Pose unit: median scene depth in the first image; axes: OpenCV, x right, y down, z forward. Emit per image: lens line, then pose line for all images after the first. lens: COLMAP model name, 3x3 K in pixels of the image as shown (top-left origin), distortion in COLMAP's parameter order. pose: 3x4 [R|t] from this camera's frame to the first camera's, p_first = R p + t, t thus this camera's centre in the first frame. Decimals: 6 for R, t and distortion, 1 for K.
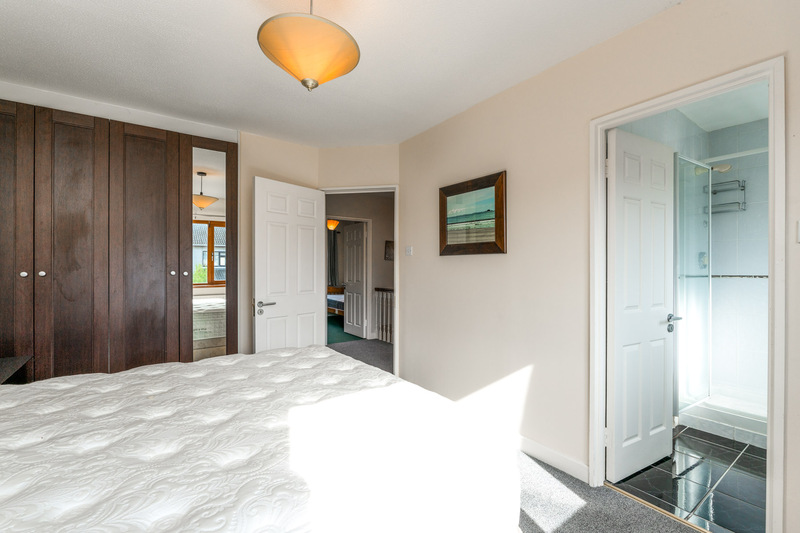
lens RADIAL K [[350.3, 0, 399.1], [0, 350.3, 266.7], [0, 0, 1]] dist [-0.002216, 0.000027]
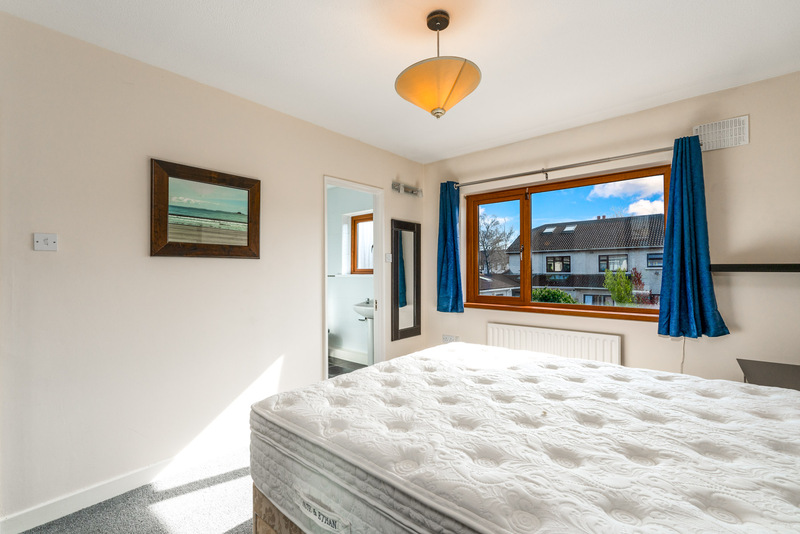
lens RADIAL K [[350.3, 0, 399.1], [0, 350.3, 267.2], [0, 0, 1]] dist [-0.002216, 0.000027]
pose [[-0.233541, 0.005857, 0.972329, -0.750753], [0.004723, 0.999977, -0.004889, -0.004866], [-0.972336, 0.003450, -0.233563, 0.770191]]
